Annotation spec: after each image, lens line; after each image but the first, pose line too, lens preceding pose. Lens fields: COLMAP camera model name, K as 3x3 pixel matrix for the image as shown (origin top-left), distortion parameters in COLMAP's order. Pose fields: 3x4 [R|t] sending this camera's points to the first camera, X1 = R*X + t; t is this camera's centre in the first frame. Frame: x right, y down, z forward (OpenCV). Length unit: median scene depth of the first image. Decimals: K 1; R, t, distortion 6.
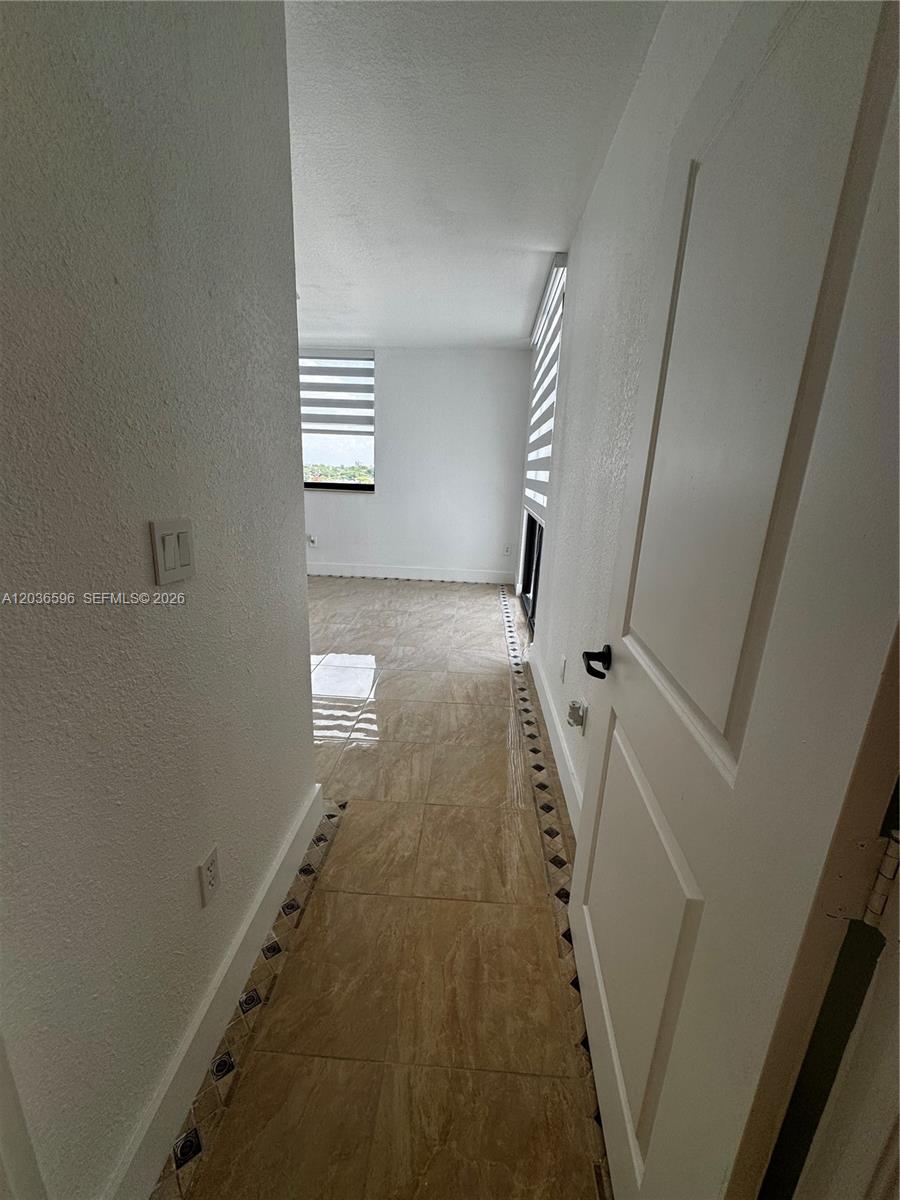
lens RADIAL K [[482.3, 0, 447.7], [0, 482.3, 602.3], [0, 0, 1]] dist [0.001085, -0.000144]
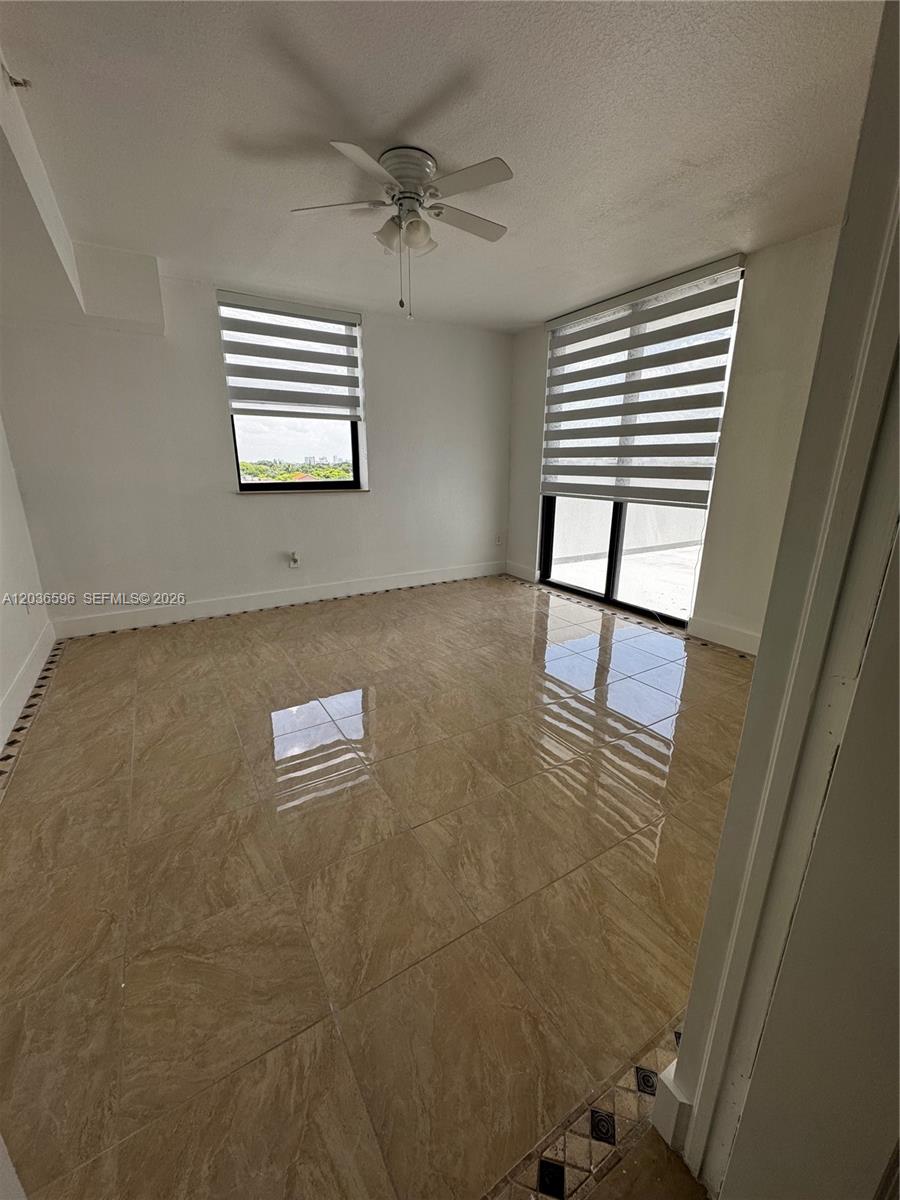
lens RADIAL K [[482.3, 0, 447.7], [0, 482.3, 602.3], [0, 0, 1]] dist [0.001085, -0.000144]
pose [[0.816753, -0.196059, 0.542656, -0.566760], [0.181390, 0.980063, 0.081081, -0.088745], [-0.547733, 0.032209, 0.836033, 0.261062]]
